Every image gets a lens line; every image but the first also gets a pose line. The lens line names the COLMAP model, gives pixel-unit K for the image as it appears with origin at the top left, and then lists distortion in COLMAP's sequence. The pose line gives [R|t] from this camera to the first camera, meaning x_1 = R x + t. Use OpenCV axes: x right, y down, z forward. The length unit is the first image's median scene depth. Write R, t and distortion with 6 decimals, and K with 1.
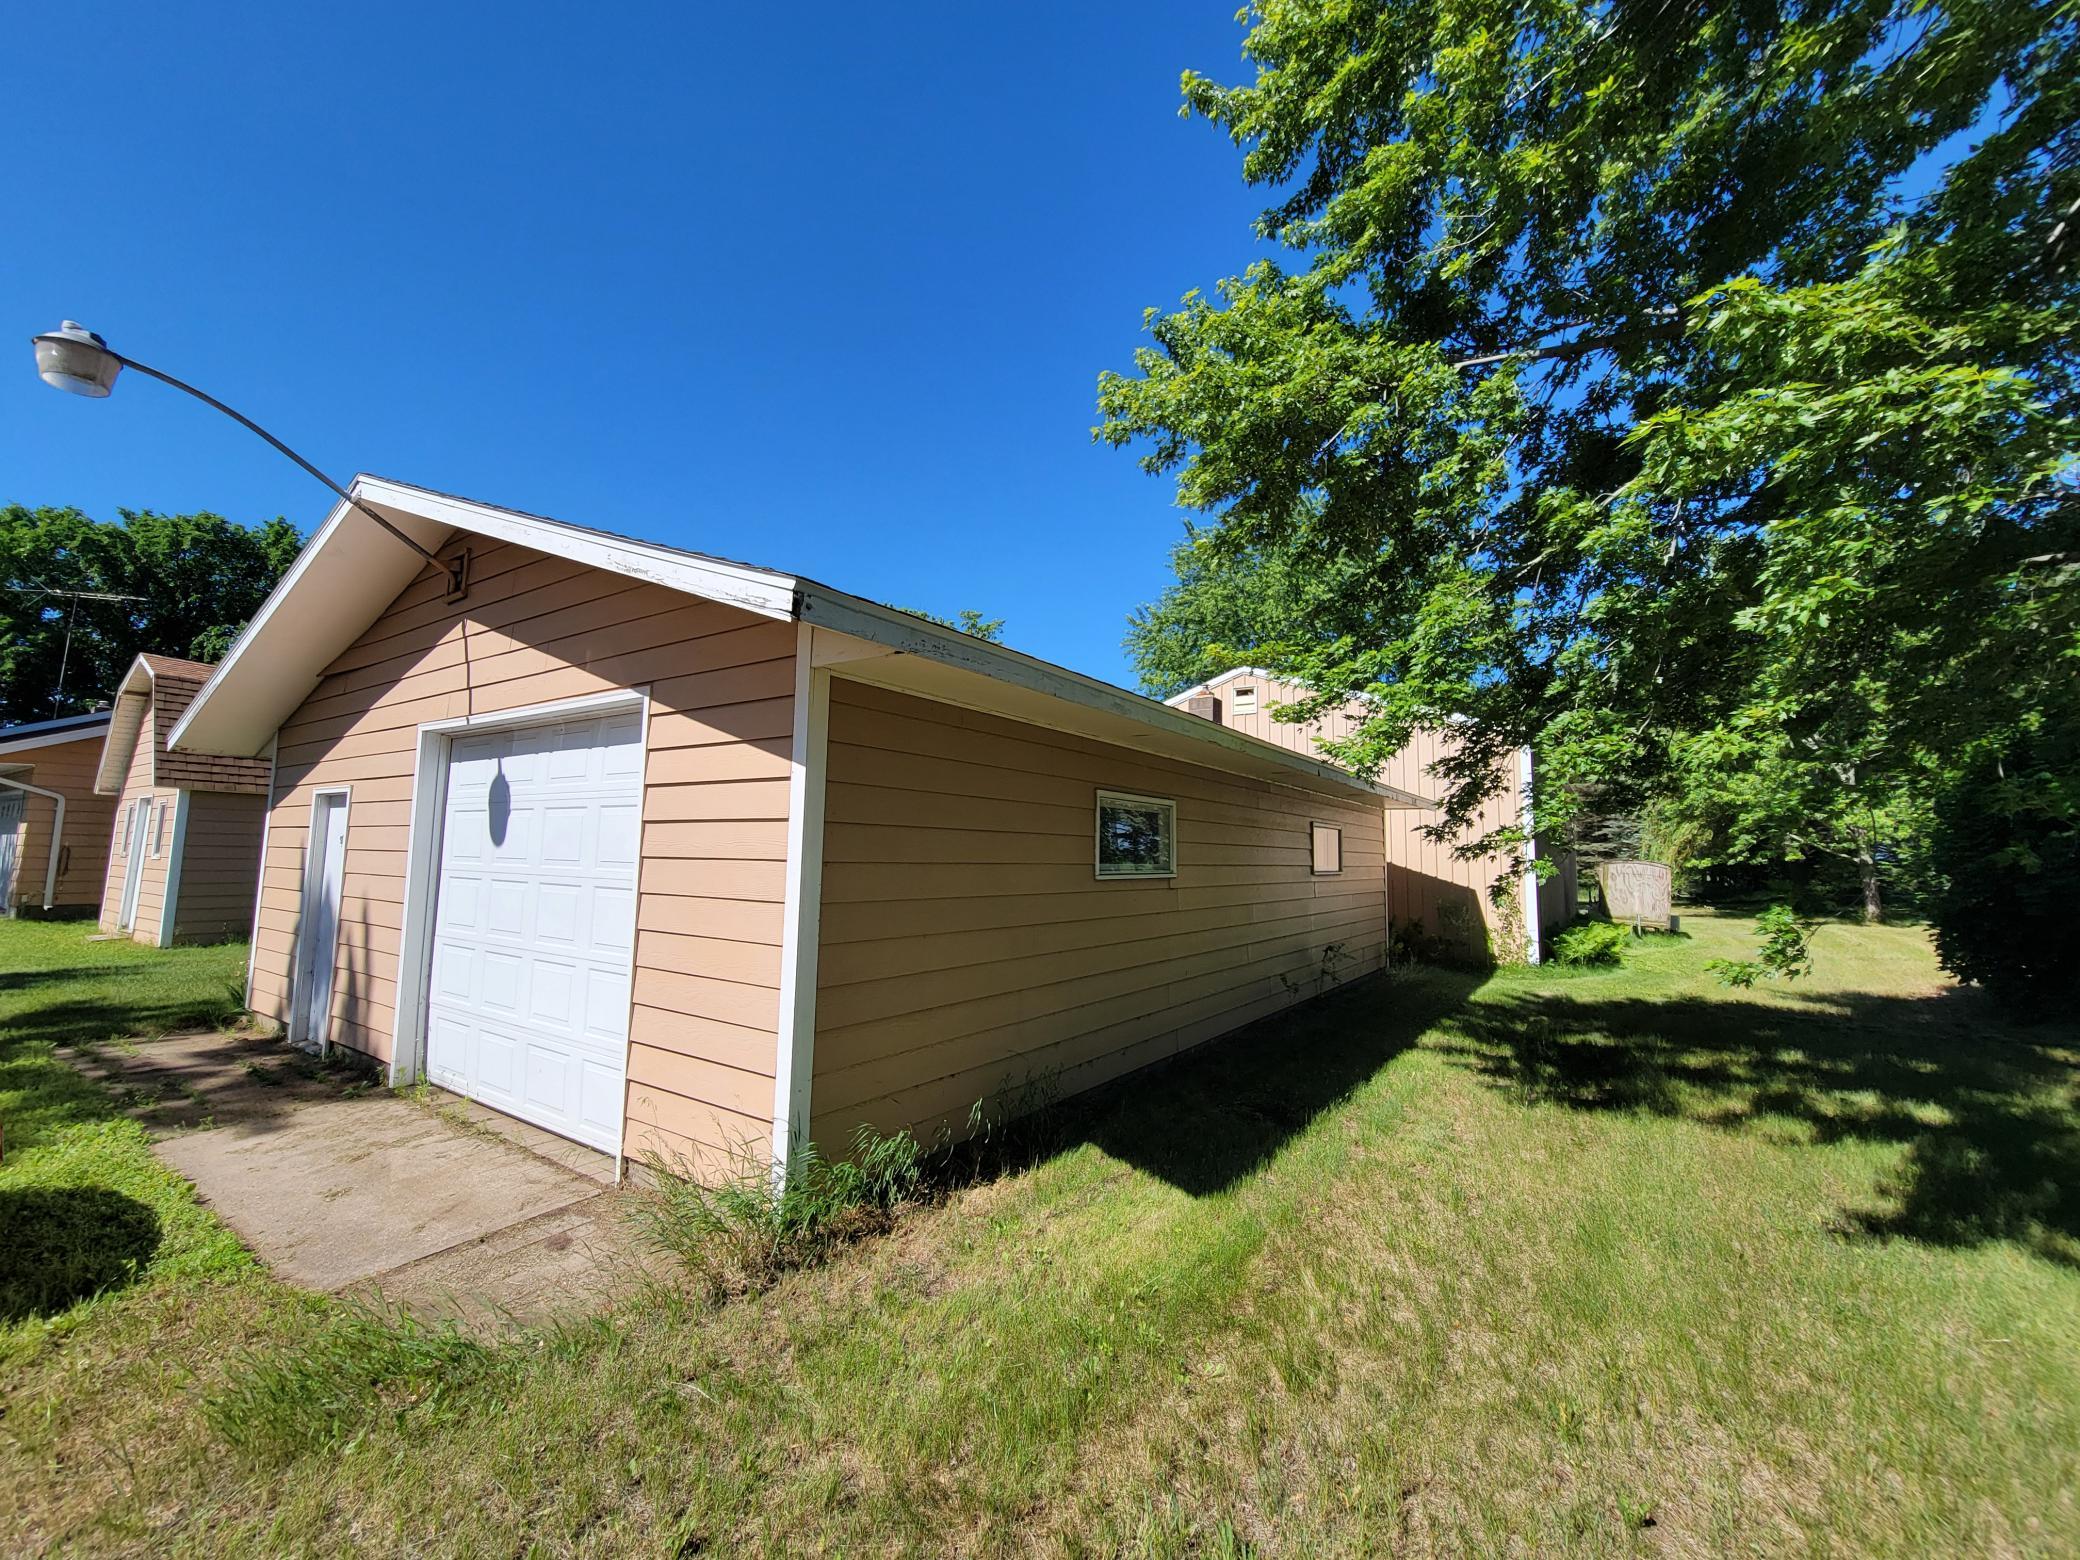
lens RADIAL K [[844.6, 0, 1025.5], [0, 844.6, 778.7], [0, 0, 1]] dist [-0.000049, -0.000269]
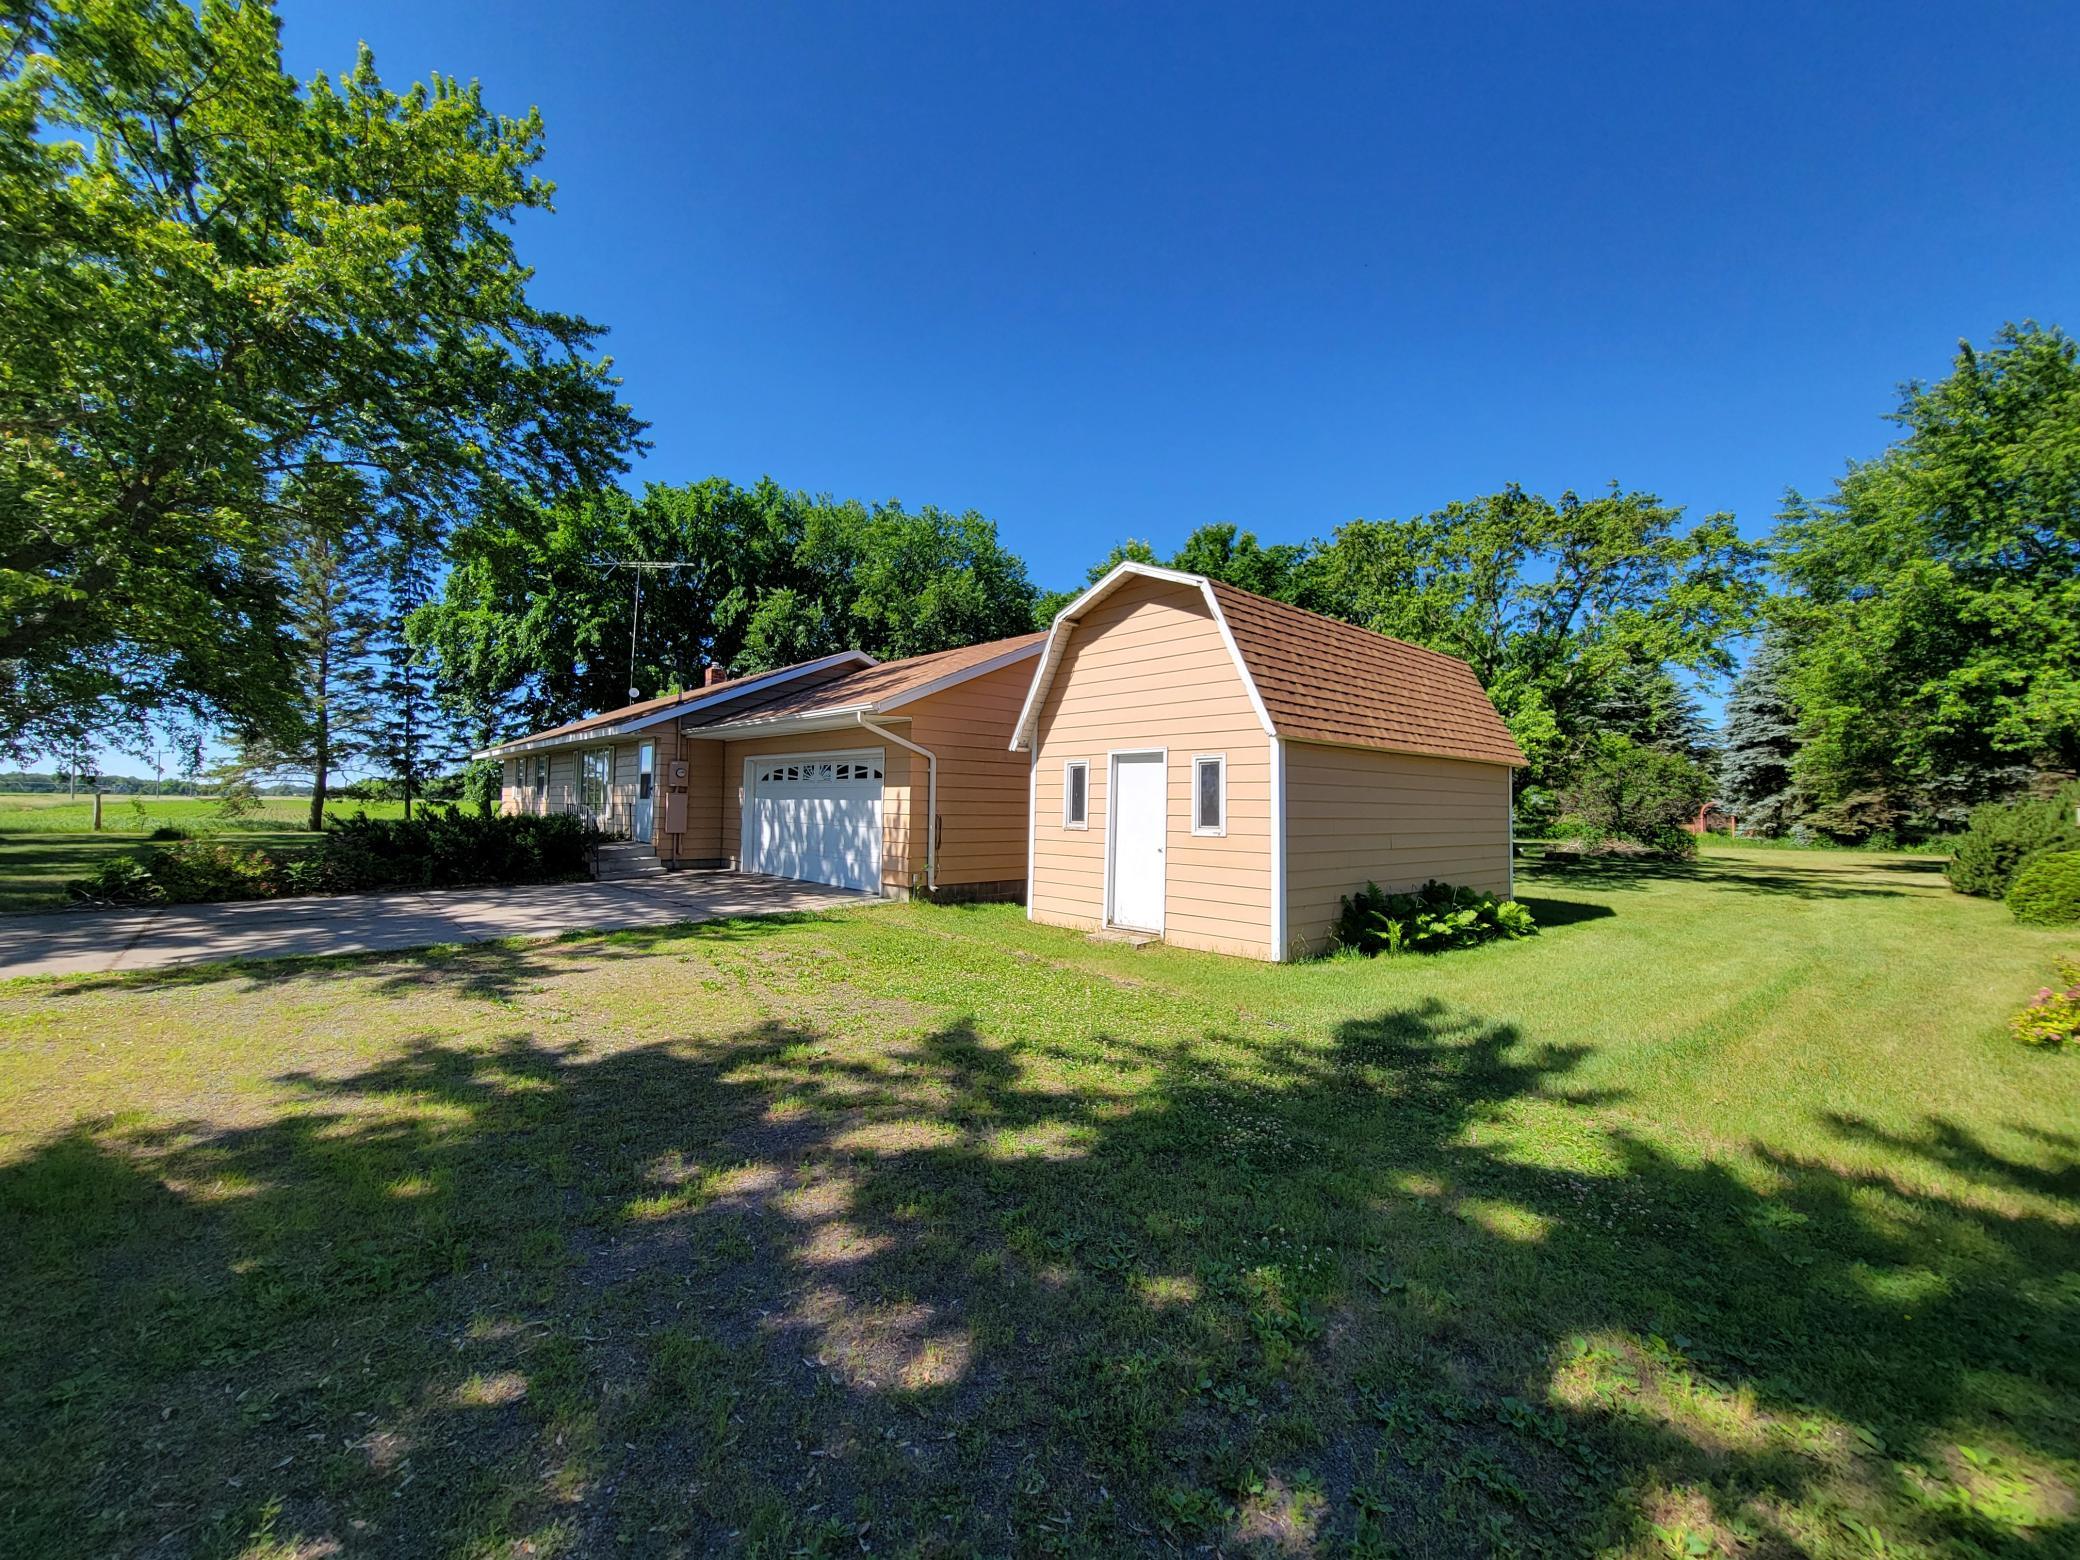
lens RADIAL K [[844.6, 0, 1032.9], [0, 844.6, 758.8], [0, 0, 1]] dist [-0.000049, -0.000269]
pose [[0.969851, -0.017225, -0.243088, -2.206556], [0.025287, 0.999227, 0.030084, 0.008873], [0.242382, -0.035324, 0.969537, 0.582471]]
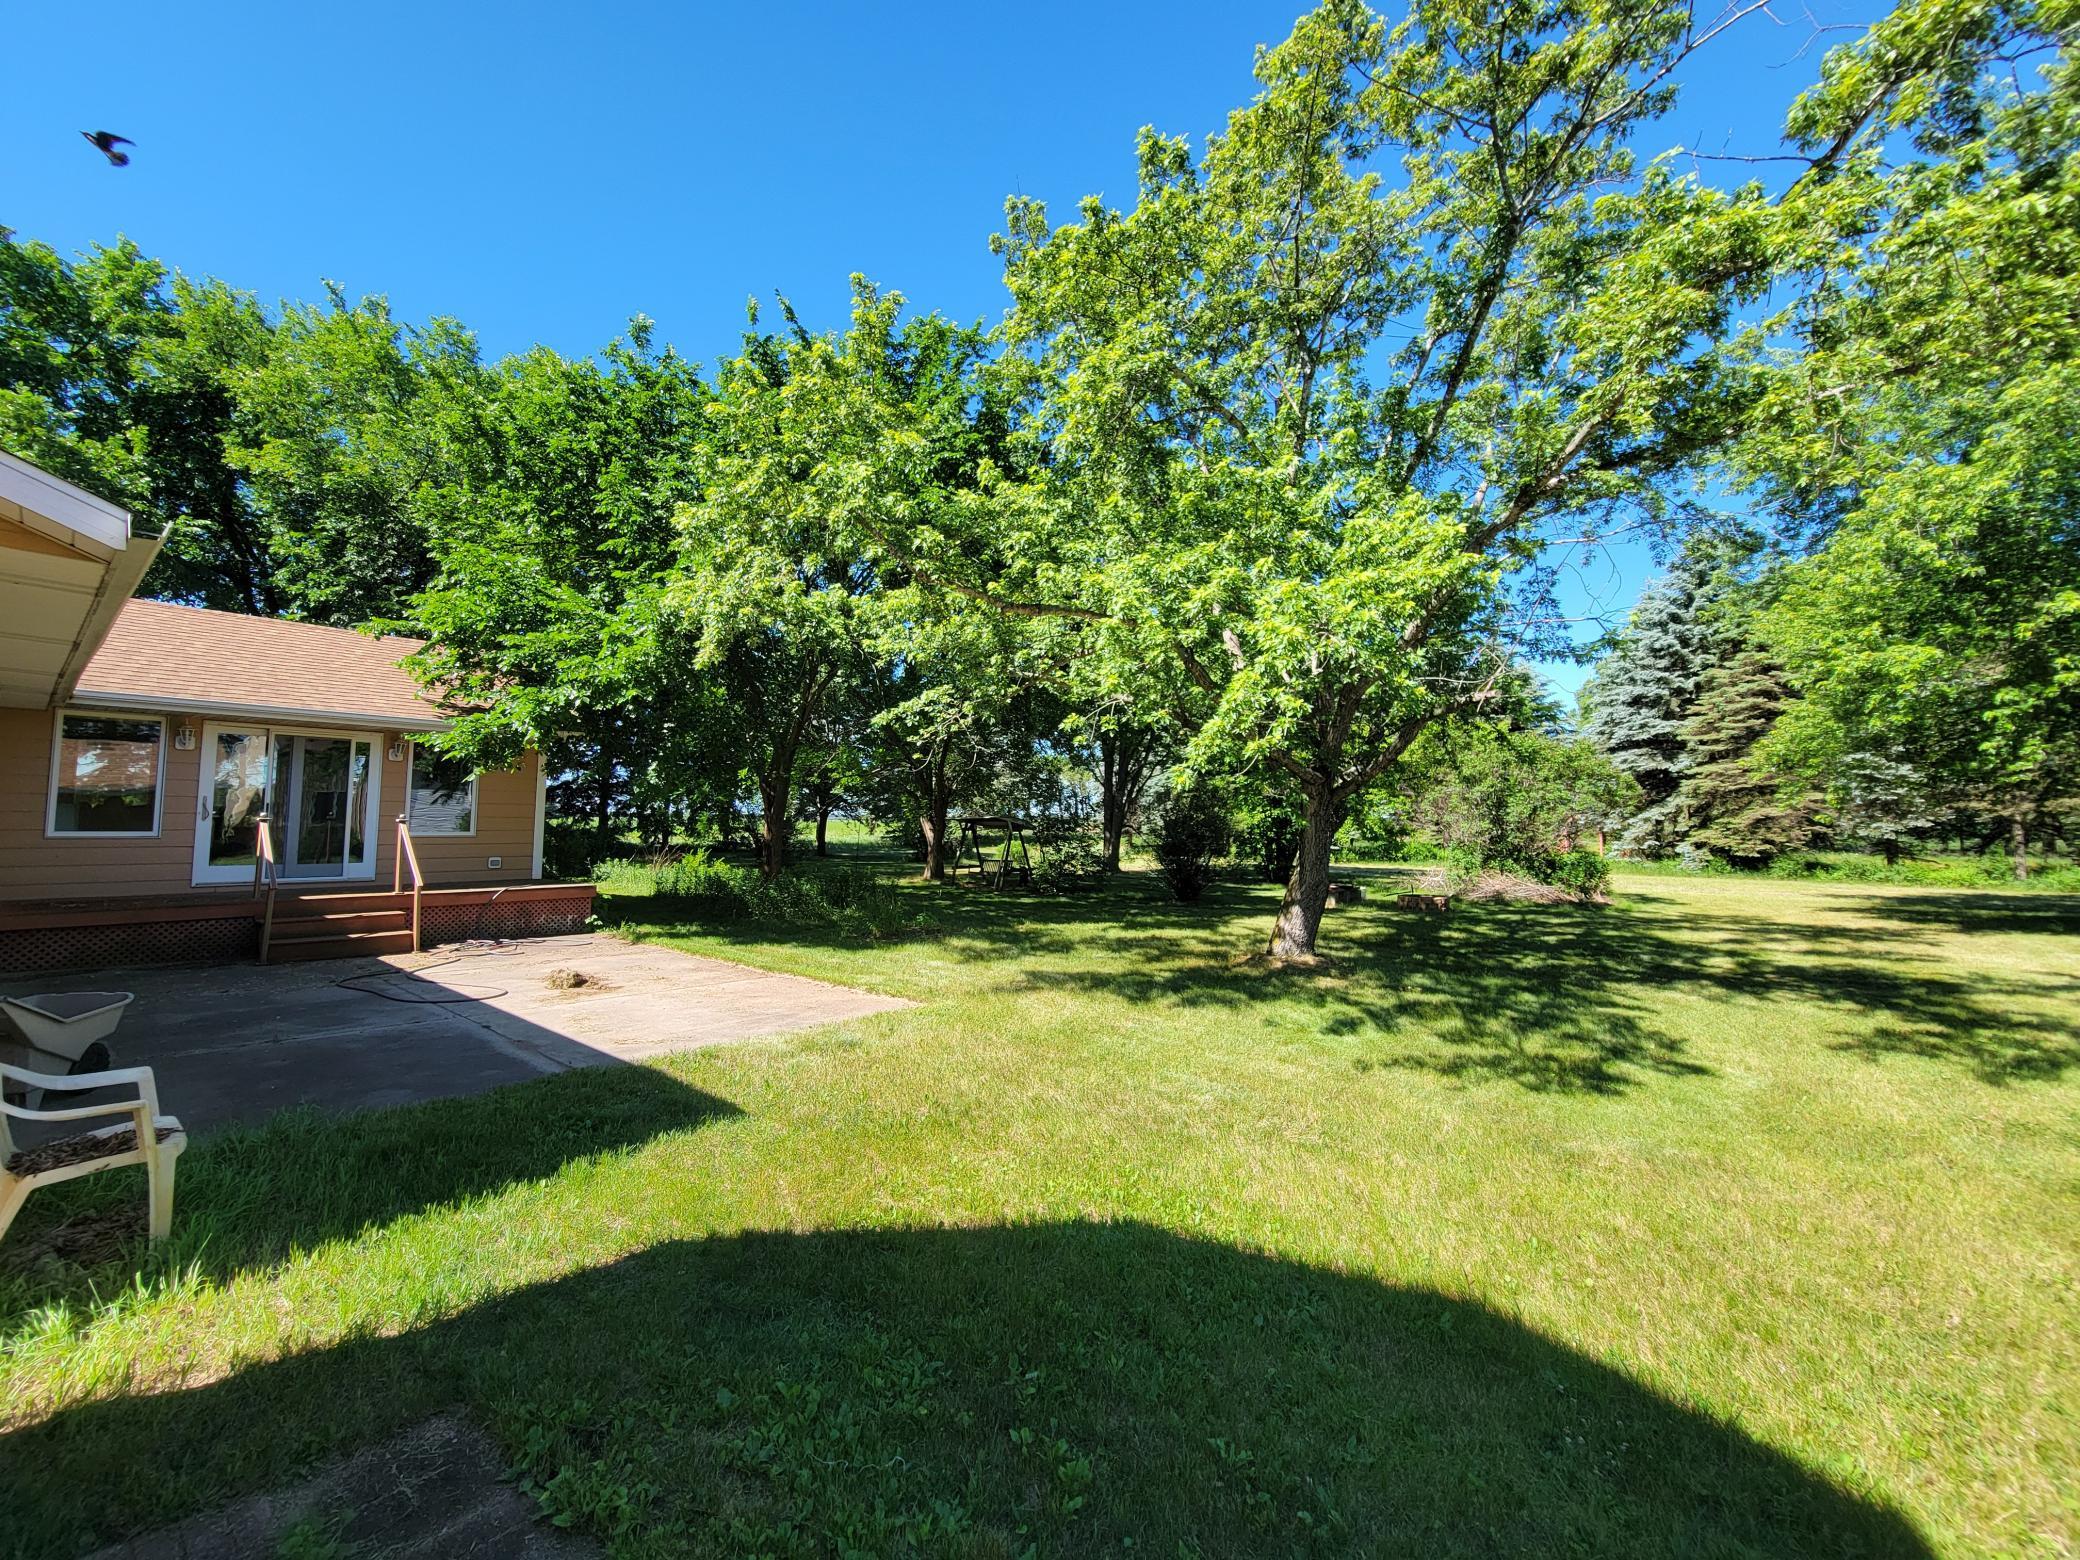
lens RADIAL K [[844.6, 0, 1030.1], [0, 844.6, 771.2], [0, 0, 1]] dist [-0.000049, -0.000269]
pose [[0.995023, -0.007696, -0.099347, -1.457320], [0.011039, 0.999389, 0.033148, 0.234253], [0.099032, -0.034080, 0.994501, 3.148231]]
